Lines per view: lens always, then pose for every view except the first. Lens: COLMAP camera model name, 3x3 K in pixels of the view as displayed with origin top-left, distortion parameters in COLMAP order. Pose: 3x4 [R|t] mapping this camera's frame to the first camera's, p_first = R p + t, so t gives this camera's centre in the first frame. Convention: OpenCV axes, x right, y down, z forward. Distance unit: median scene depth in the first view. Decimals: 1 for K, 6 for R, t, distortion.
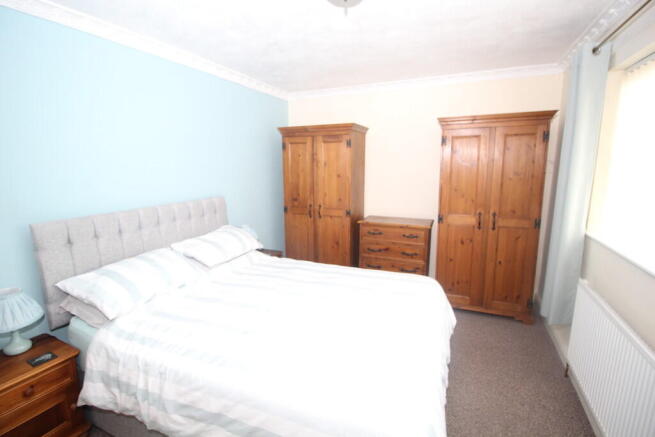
lens RADIAL K [[304.2, 0, 328.8], [0, 304.2, 219.3], [0, 0, 1]] dist [-0.004873, -0.001000]
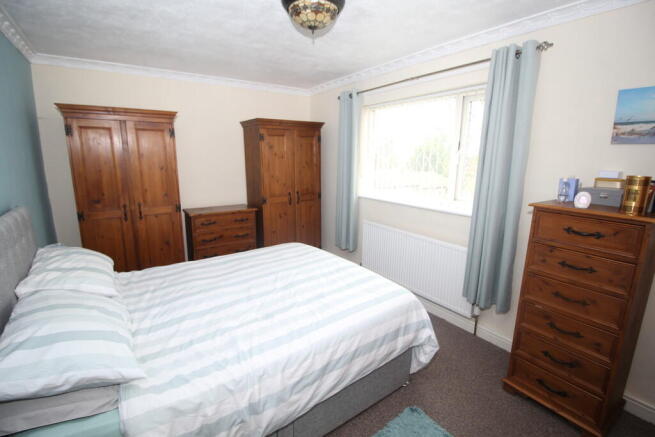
lens RADIAL K [[304.2, 0, 324.4], [0, 304.2, 216.9], [0, 0, 1]] dist [-0.004873, -0.001000]
pose [[0.523292, -0.160065, 0.836985, -0.494989], [0.145229, 0.984583, 0.097494, -0.019749], [-0.839687, 0.070537, 0.538471, 0.122470]]
